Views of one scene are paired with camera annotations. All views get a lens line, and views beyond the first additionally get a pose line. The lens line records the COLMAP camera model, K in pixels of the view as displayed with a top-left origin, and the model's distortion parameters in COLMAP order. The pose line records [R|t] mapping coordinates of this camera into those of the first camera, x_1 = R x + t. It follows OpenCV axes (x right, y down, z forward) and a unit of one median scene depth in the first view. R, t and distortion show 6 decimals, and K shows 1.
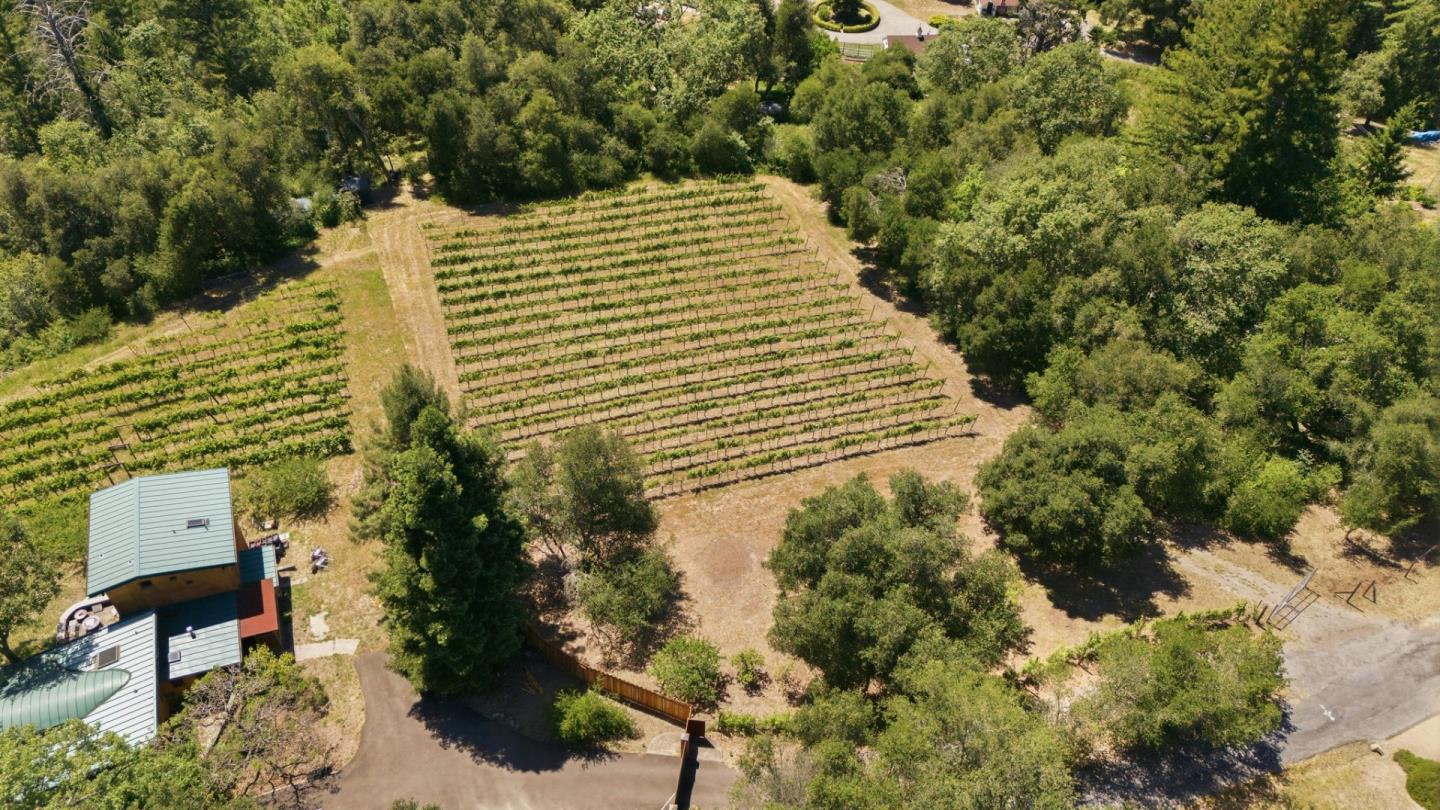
lens RADIAL K [[1059.2, 0, 720.0], [0, 1059.2, 405.0], [0, 0, 1]] dist [0.091583, -0.116278]
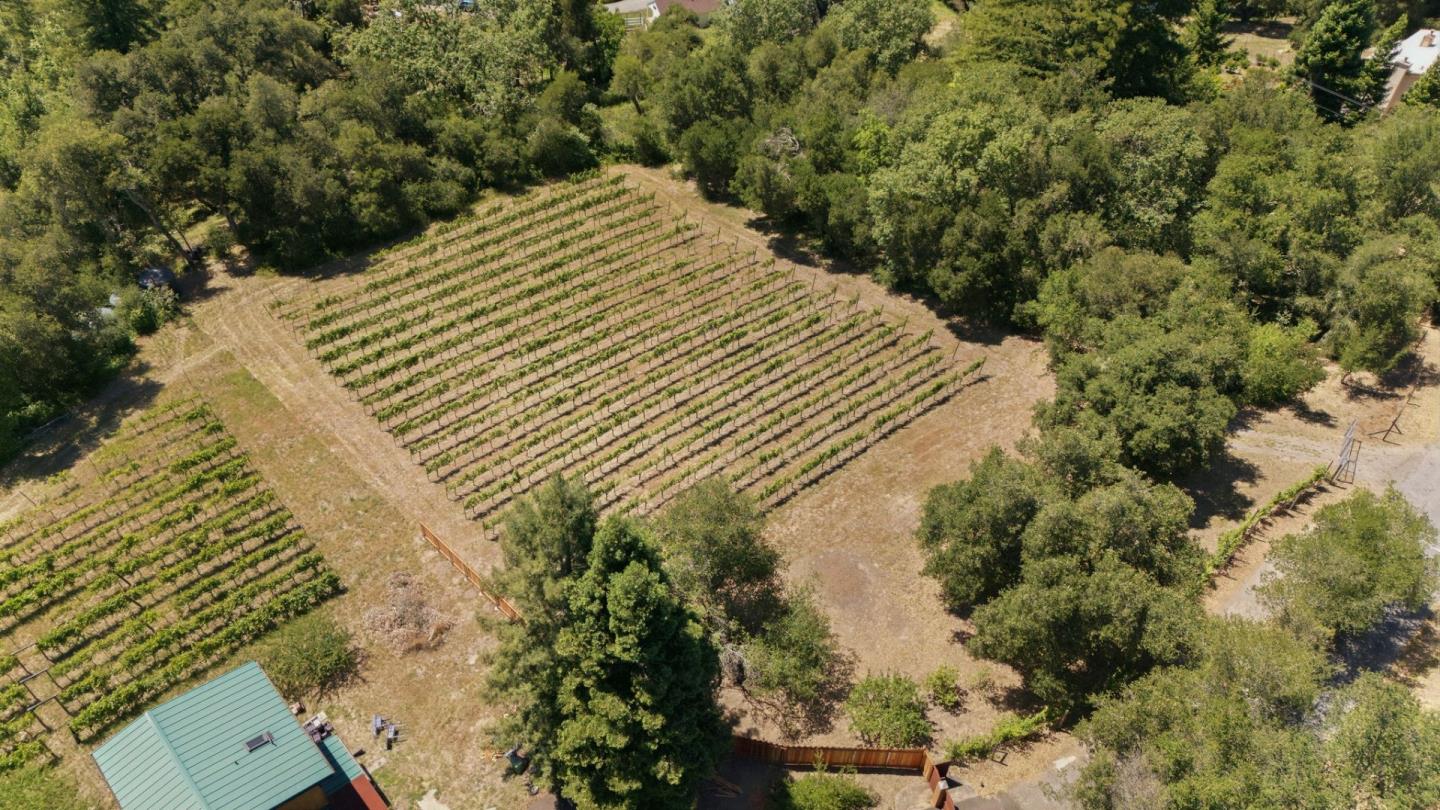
lens RADIAL K [[1059.2, 0, 720.0], [0, 1059.2, 405.0], [0, 0, 1]] dist [0.091583, -0.116278]
pose [[0.930101, -0.261548, 0.257883, -0.208964], [0.255392, 0.965114, 0.057713, -0.056758], [-0.263981, 0.012182, 0.964451, 0.105957]]
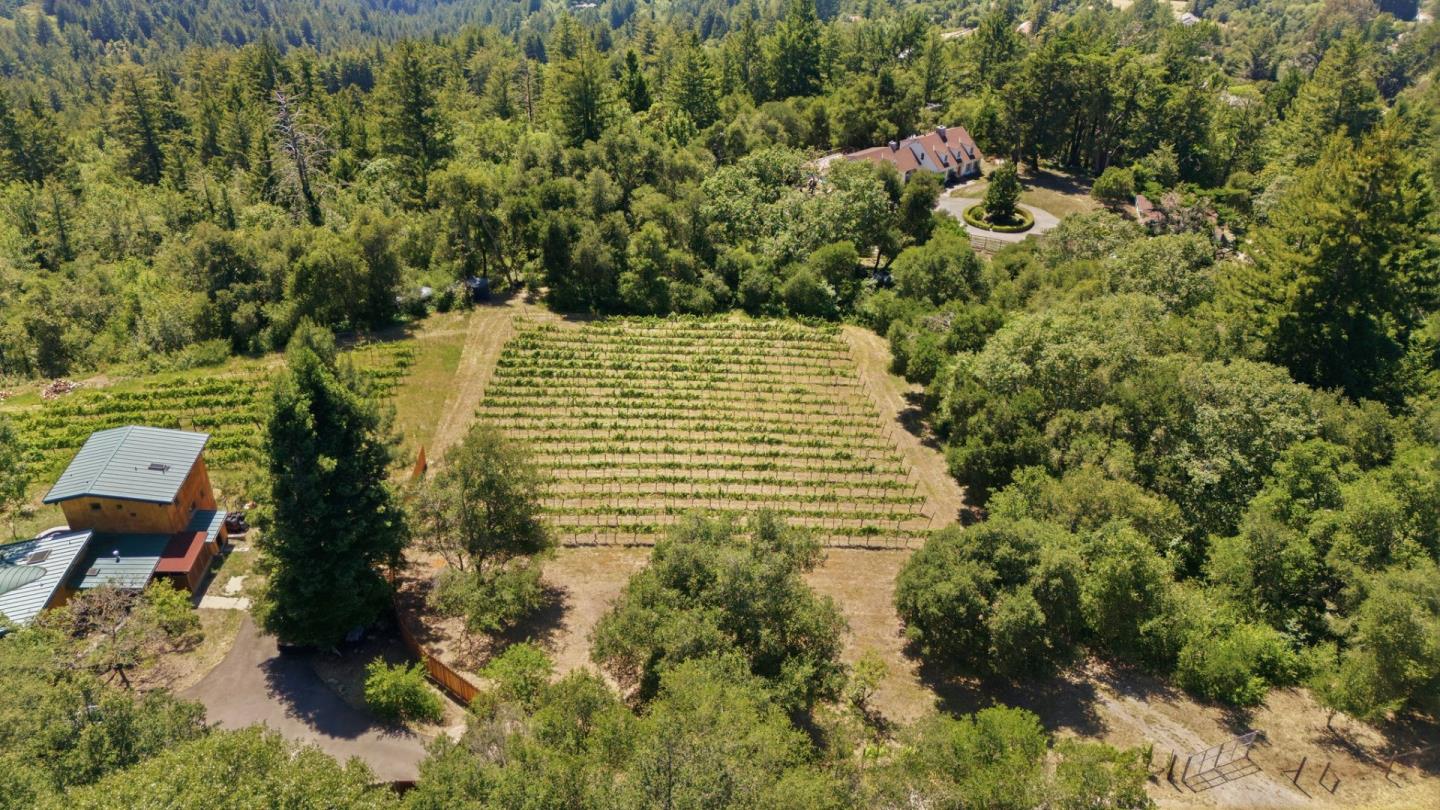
lens RADIAL K [[1059.2, 0, 720.0], [0, 1059.2, 405.0], [0, 0, 1]] dist [0.091583, -0.116278]
pose [[0.960860, 0.138121, -0.240145, 0.223924], [-0.188331, 0.961404, -0.200586, 0.109107], [0.203171, 0.237962, 0.949787, 0.028083]]
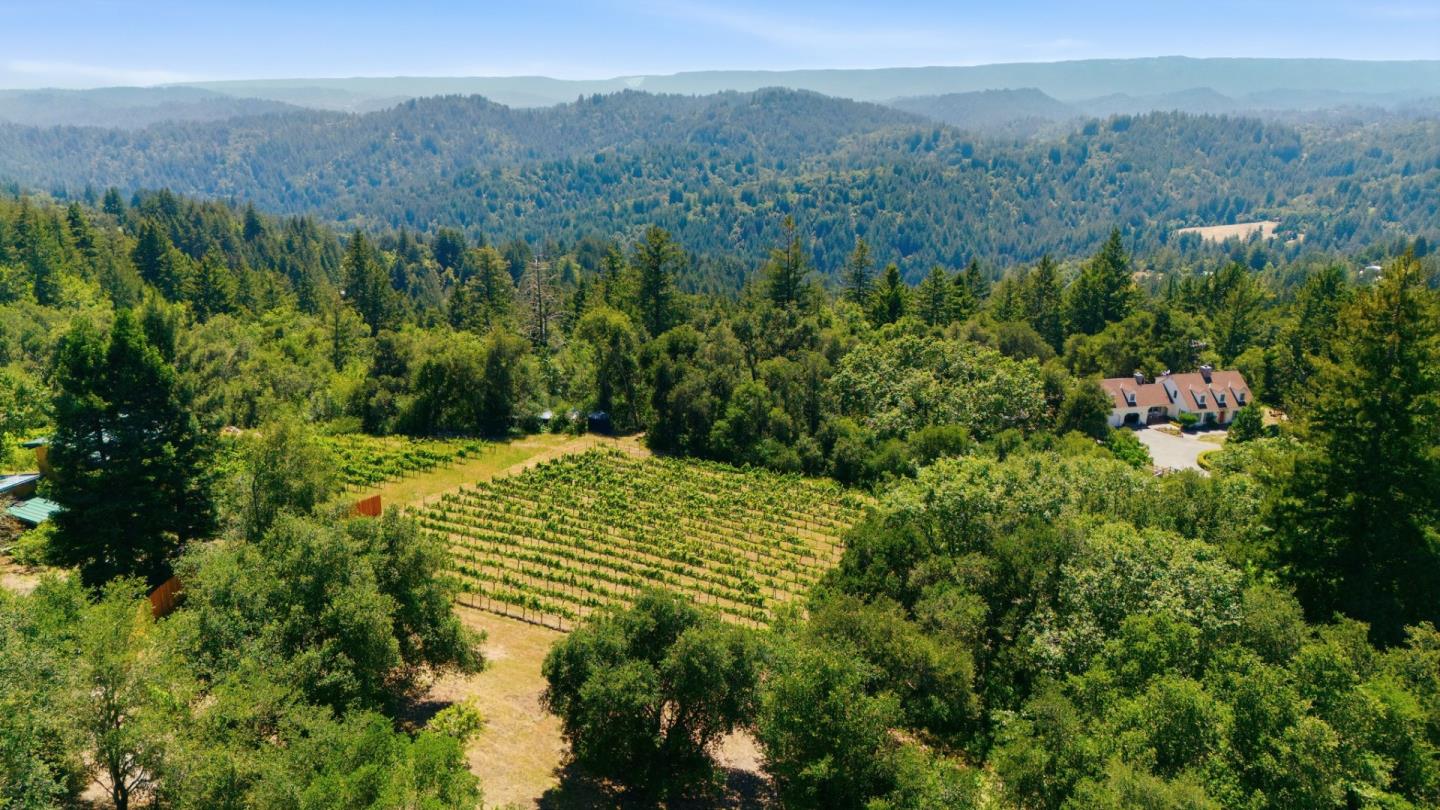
lens RADIAL K [[1059.2, 0, 720.0], [0, 1059.2, 405.0], [0, 0, 1]] dist [0.091583, -0.116278]
pose [[0.749978, 0.184958, -0.635078, 0.590541], [-0.460805, 0.834891, -0.301024, 0.087503], [0.474545, 0.518408, 0.711379, 0.267433]]
